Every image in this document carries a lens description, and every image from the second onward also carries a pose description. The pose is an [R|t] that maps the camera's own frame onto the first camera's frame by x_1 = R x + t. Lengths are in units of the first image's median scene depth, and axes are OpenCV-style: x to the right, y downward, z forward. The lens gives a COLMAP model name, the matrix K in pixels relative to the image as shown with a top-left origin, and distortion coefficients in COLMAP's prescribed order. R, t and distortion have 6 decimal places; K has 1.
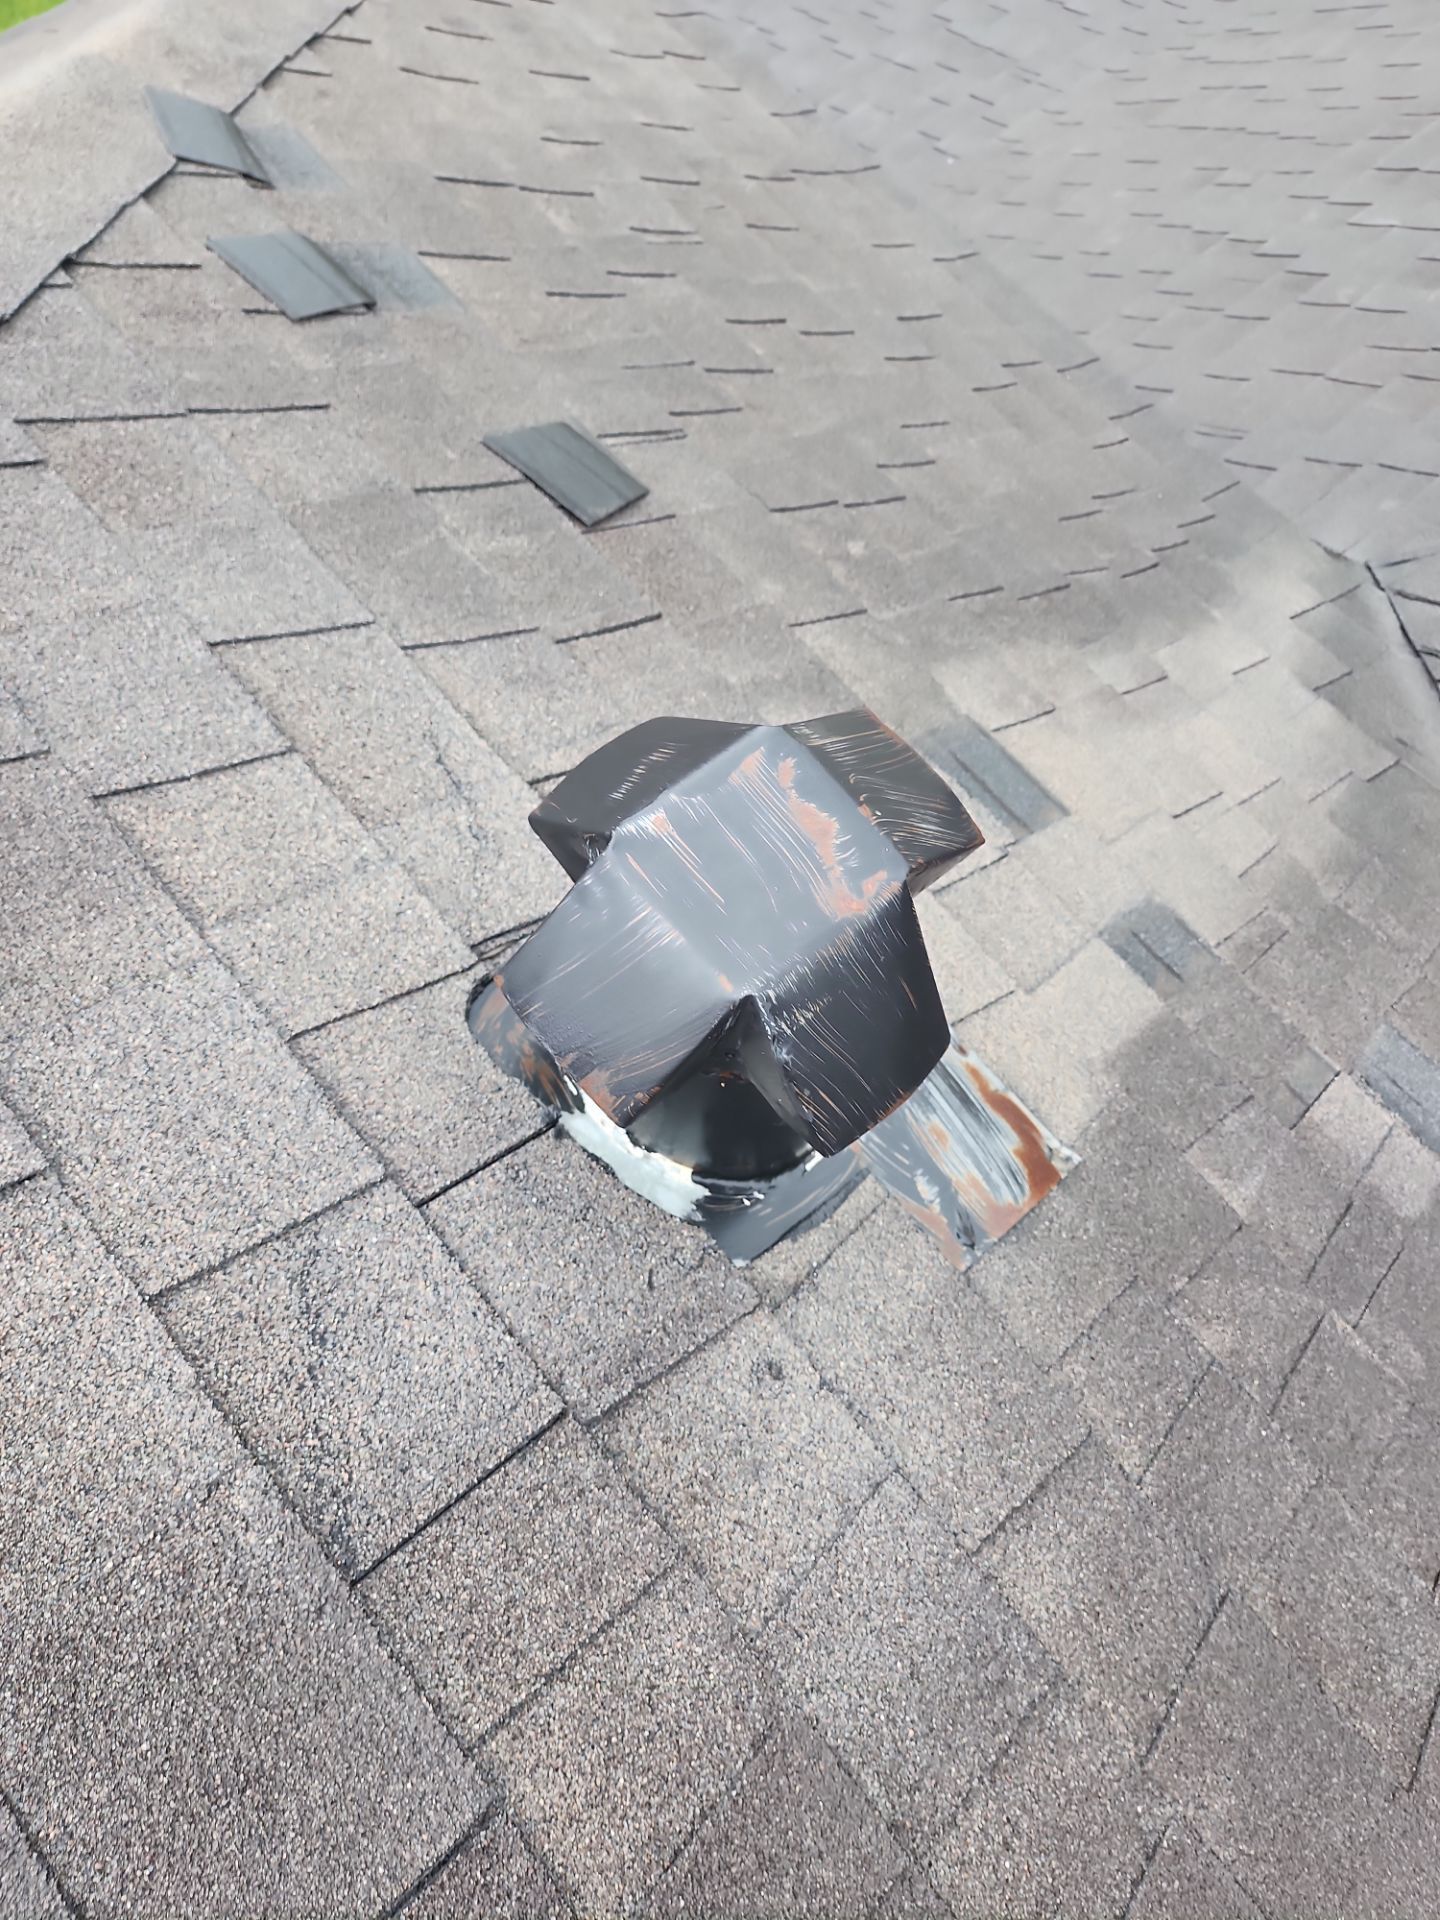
lens RADIAL K [[1286.7, 0, 734.1], [0, 1286.7, 967.6], [0, 0, 1]] dist [0.049306, -0.039668]
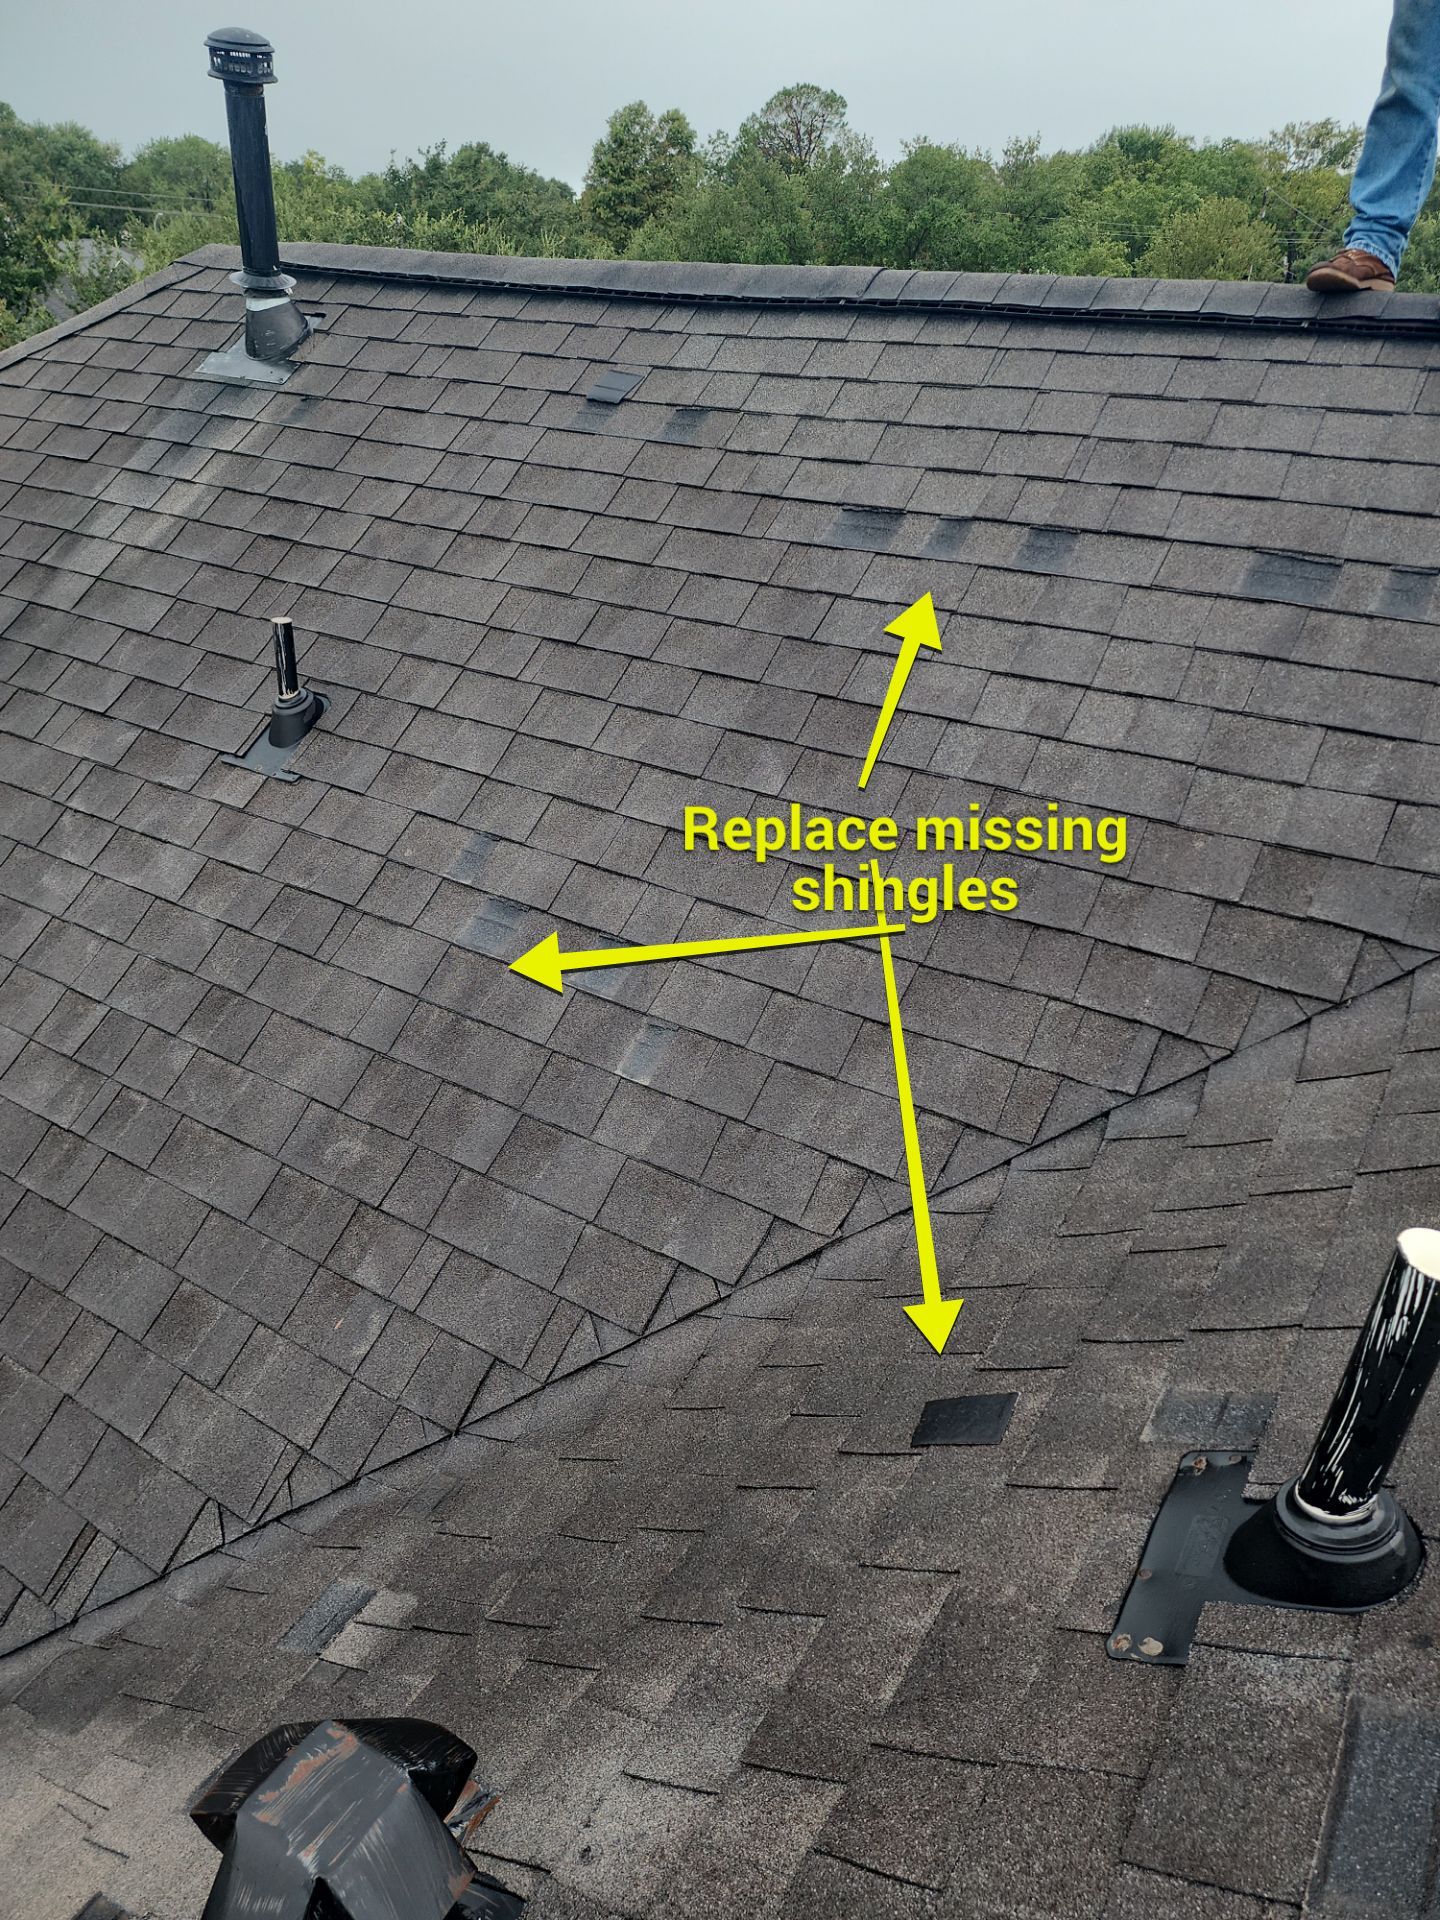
lens RADIAL K [[1292.3, 0, 716.9], [0, 1292.3, 952.3], [0, 0, 1]] dist [0.061305, -0.033094]
pose [[-0.293897, -0.475380, 0.829240, -0.818130], [0.896748, 0.163168, 0.411363, -0.400480], [-0.330859, 0.864517, 0.378342, -0.665255]]
